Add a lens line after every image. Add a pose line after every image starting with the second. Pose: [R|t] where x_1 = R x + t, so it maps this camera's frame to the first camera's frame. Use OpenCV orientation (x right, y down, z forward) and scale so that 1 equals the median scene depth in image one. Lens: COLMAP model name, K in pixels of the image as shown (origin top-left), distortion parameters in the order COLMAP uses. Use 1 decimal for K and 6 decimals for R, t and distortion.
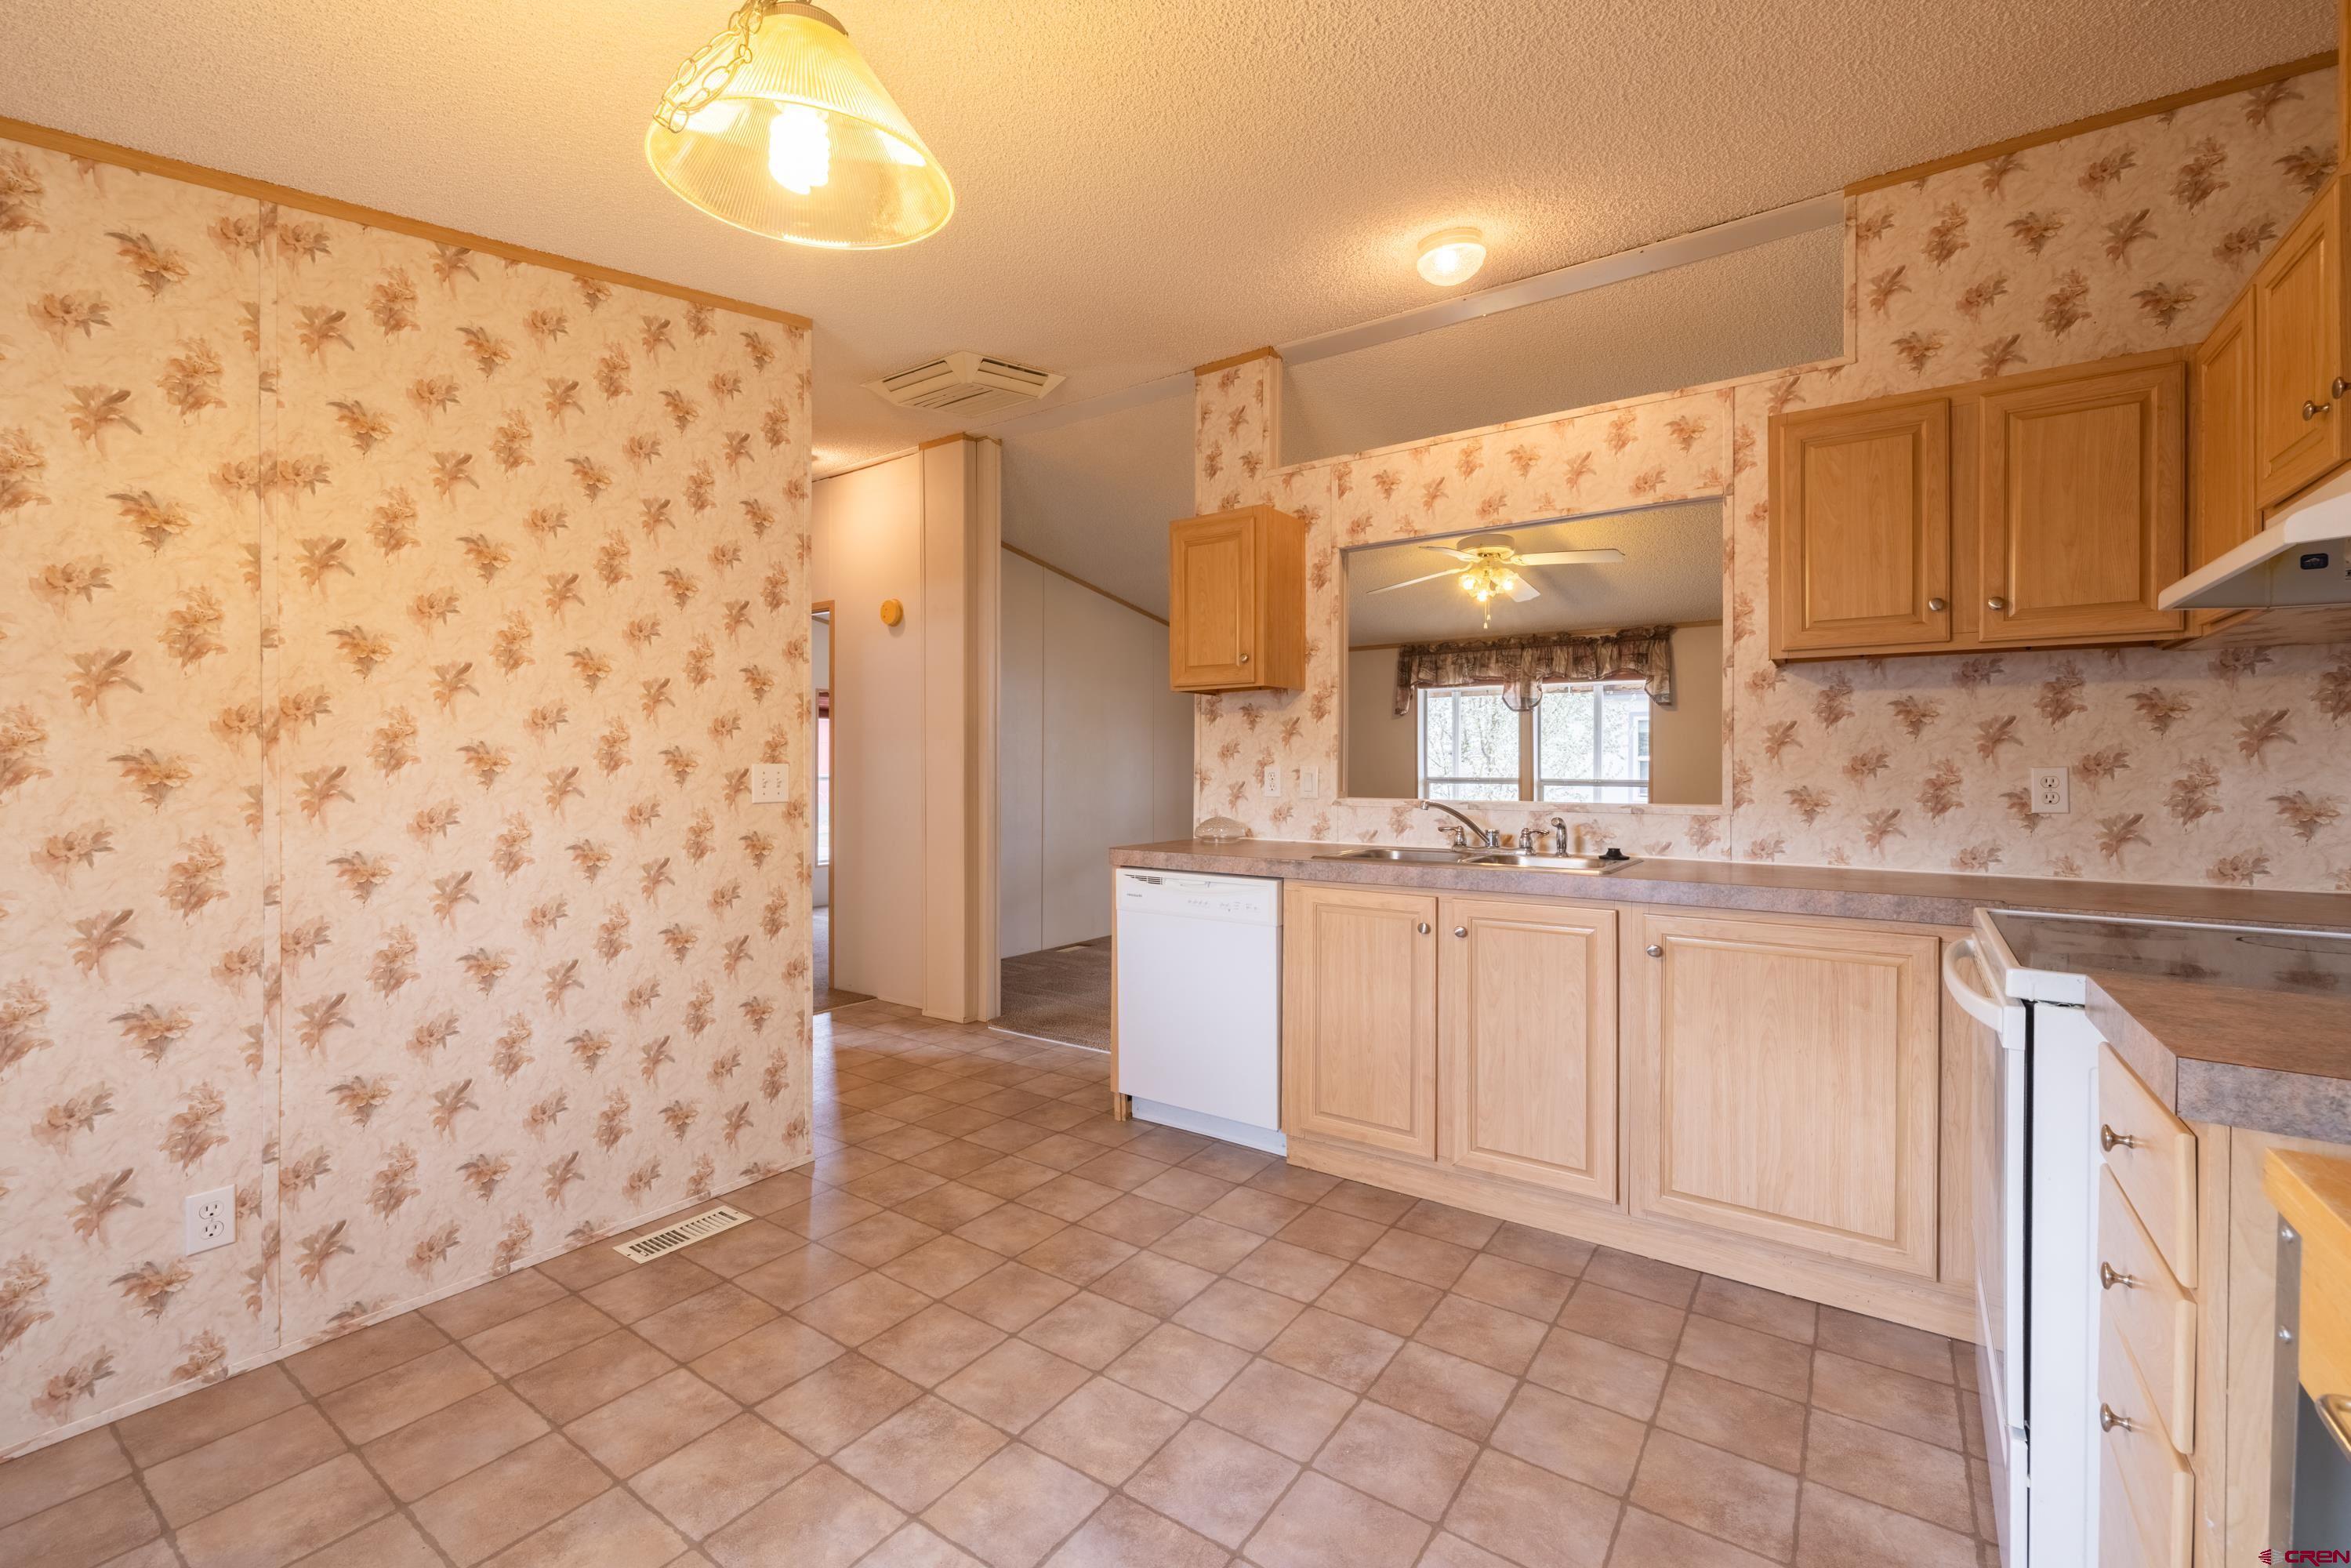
lens RADIAL K [[987.3, 0, 1168.6], [0, 987.3, 772.1], [0, 0, 1]] dist [0.003543, 0.000355]
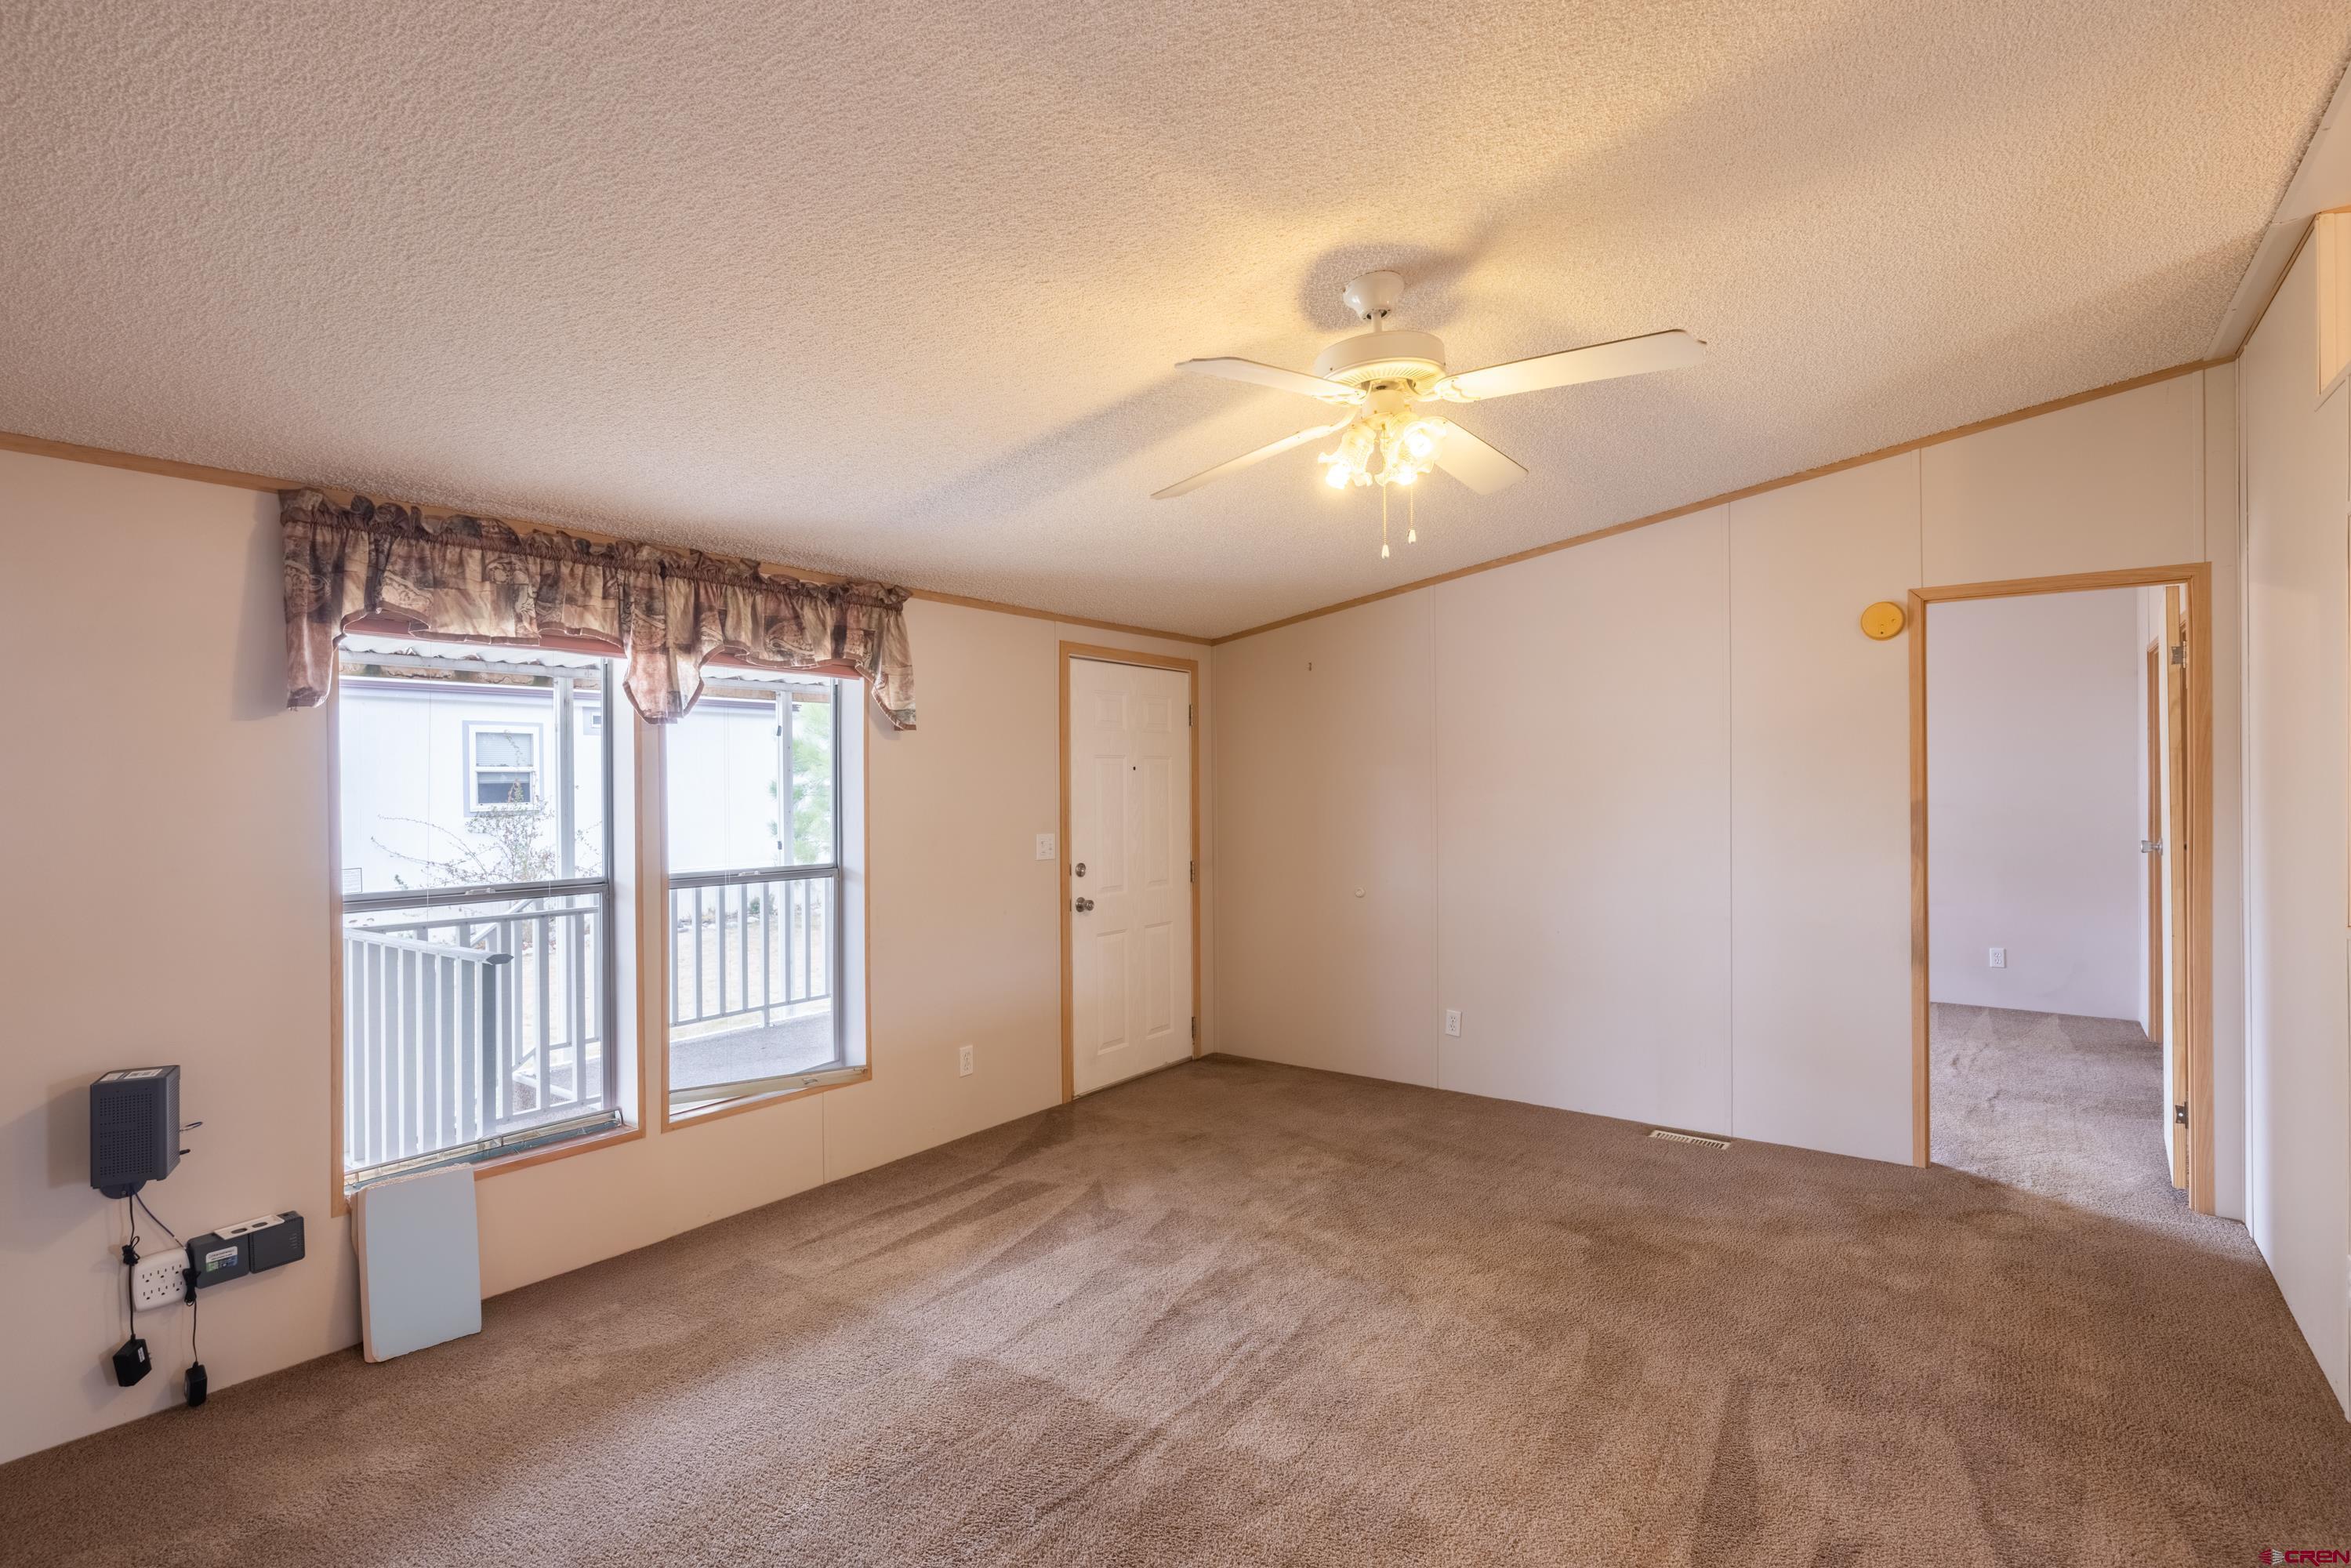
lens RADIAL K [[1154.8, 0, 1169.5], [0, 1154.8, 783.8], [0, 0, 1]] dist [-0.000511, 0.000512]
pose [[0.005984, -0.003919, 0.999974, -0.352625], [0.009466, 0.999948, 0.003863, -0.086770], [-0.999937, 0.009443, 0.006021, 1.933734]]
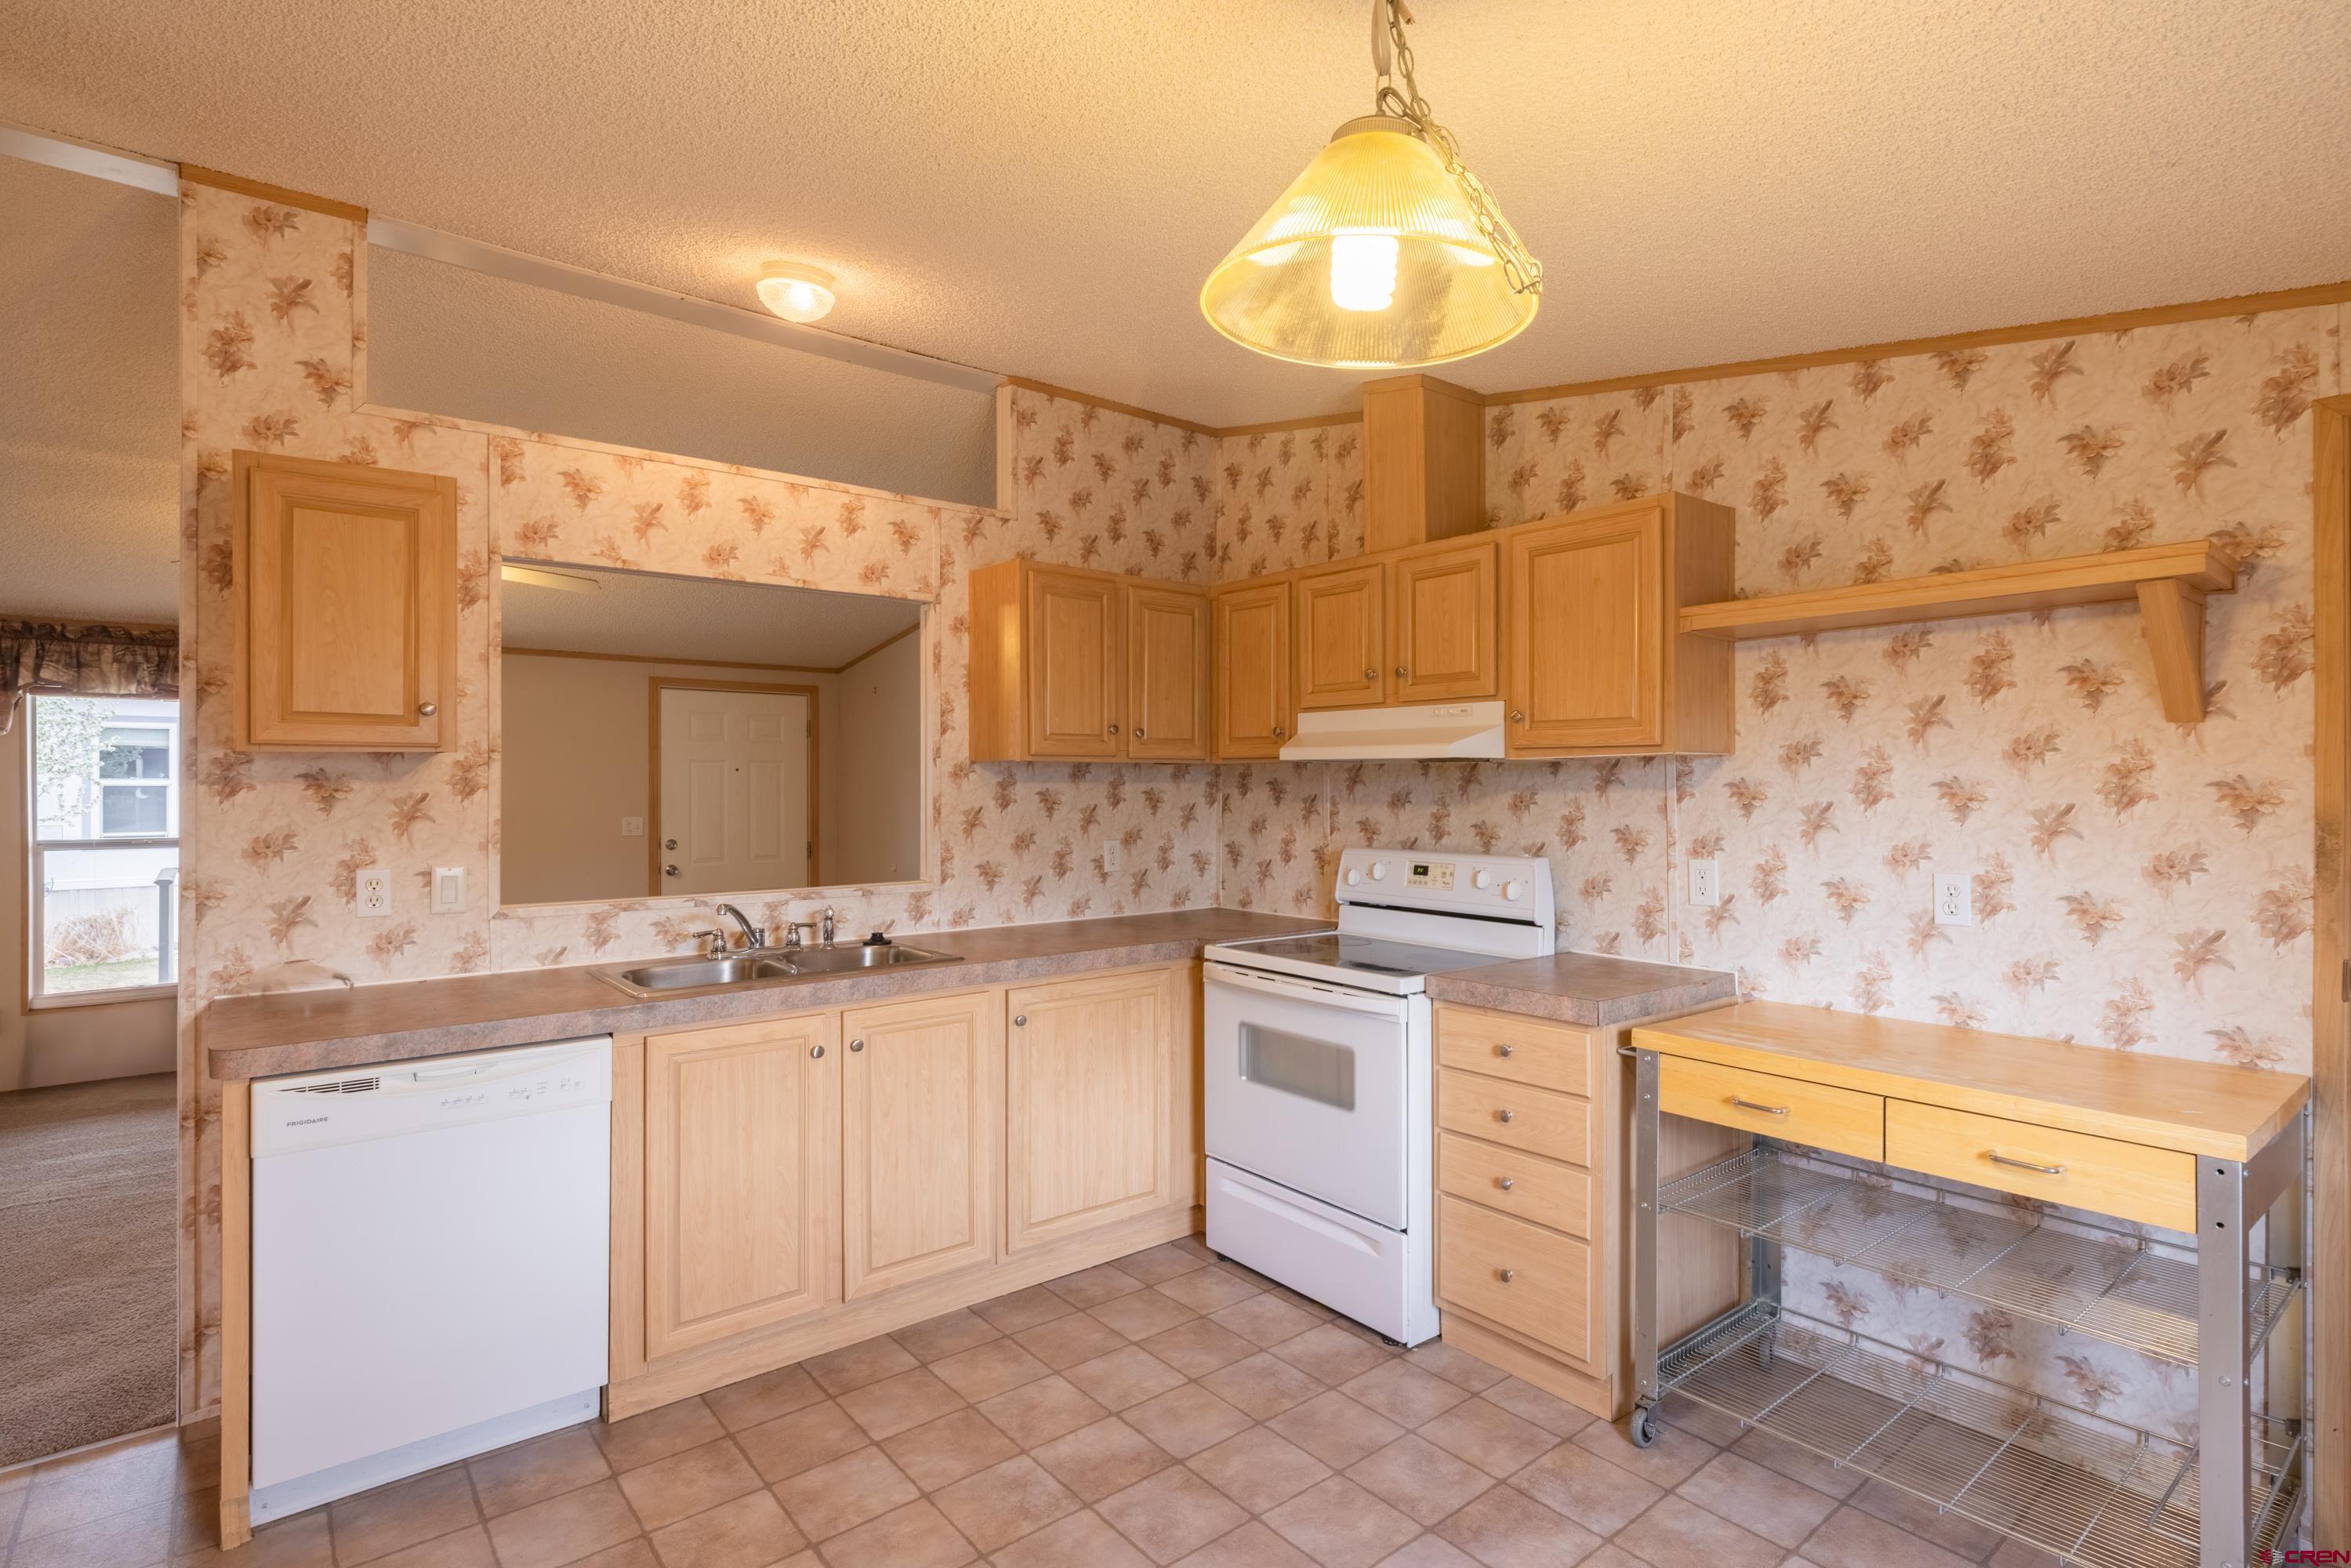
lens RADIAL K [[1154.8, 0, 1169.5], [0, 1154.8, 783.8], [0, 0, 1]] dist [-0.000511, 0.000512]
pose [[0.272524, -0.005029, 0.962136, -0.619396], [0.004197, 0.999983, 0.004038, -0.081068], [-0.962140, 0.002938, 0.272541, 0.393844]]
